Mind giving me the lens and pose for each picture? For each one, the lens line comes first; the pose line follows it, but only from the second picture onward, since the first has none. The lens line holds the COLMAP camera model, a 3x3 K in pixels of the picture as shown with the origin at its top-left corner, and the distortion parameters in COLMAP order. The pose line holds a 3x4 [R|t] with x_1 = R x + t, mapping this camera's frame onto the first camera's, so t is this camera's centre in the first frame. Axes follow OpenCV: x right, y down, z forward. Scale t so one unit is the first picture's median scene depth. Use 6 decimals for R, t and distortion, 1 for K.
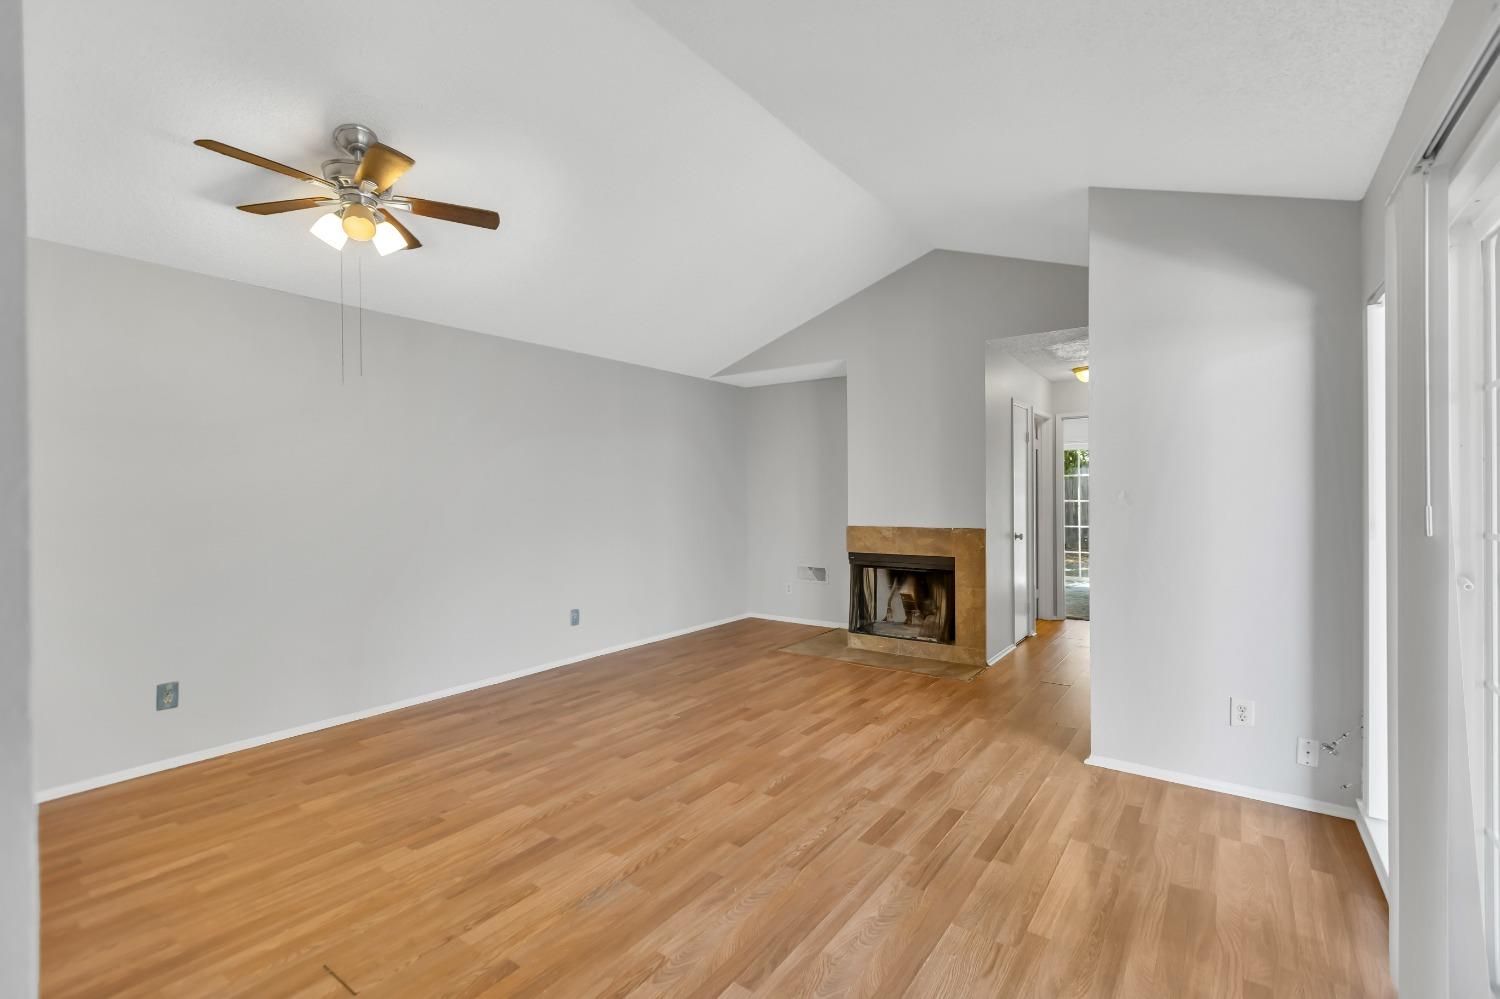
lens RADIAL K [[671.4, 0, 708.3], [0, 671.4, 494.5], [0, 0, 1]] dist [0.000168, -0.000924]
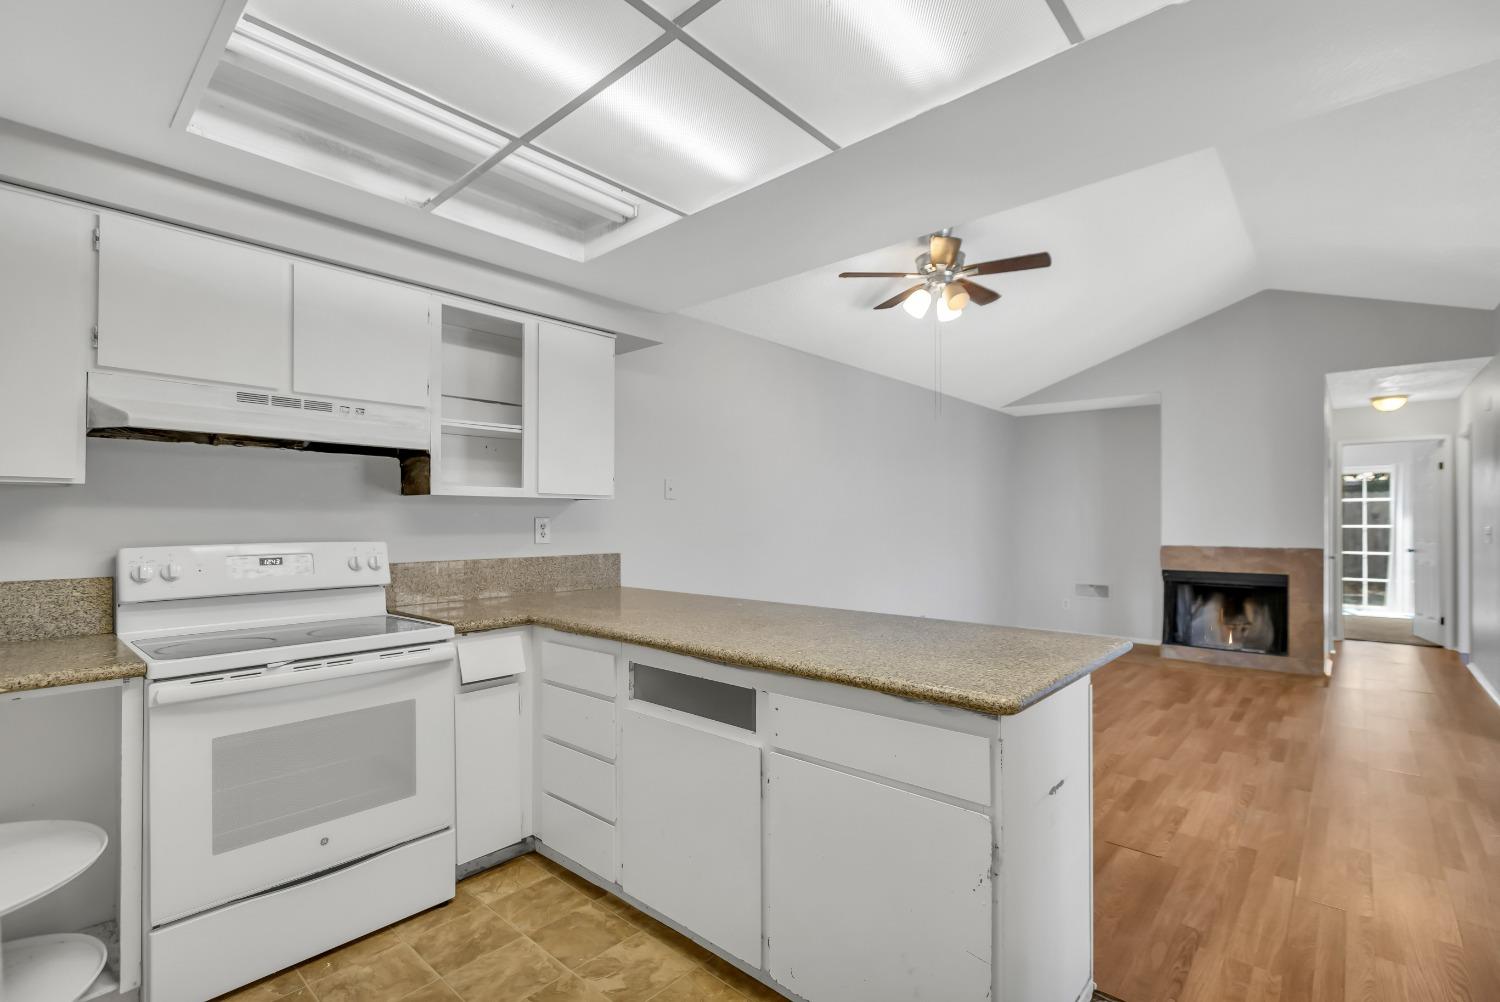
lens RADIAL K [[671.4, 0, 751.7], [0, 671.4, 512.1], [0, 0, 1]] dist [0.000168, -0.000924]
pose [[0.994815, 0.006549, -0.101491, -0.369921], [-0.007226, 0.999954, -0.006305, 0.004871], [0.101445, 0.007006, 0.994816, -0.157607]]
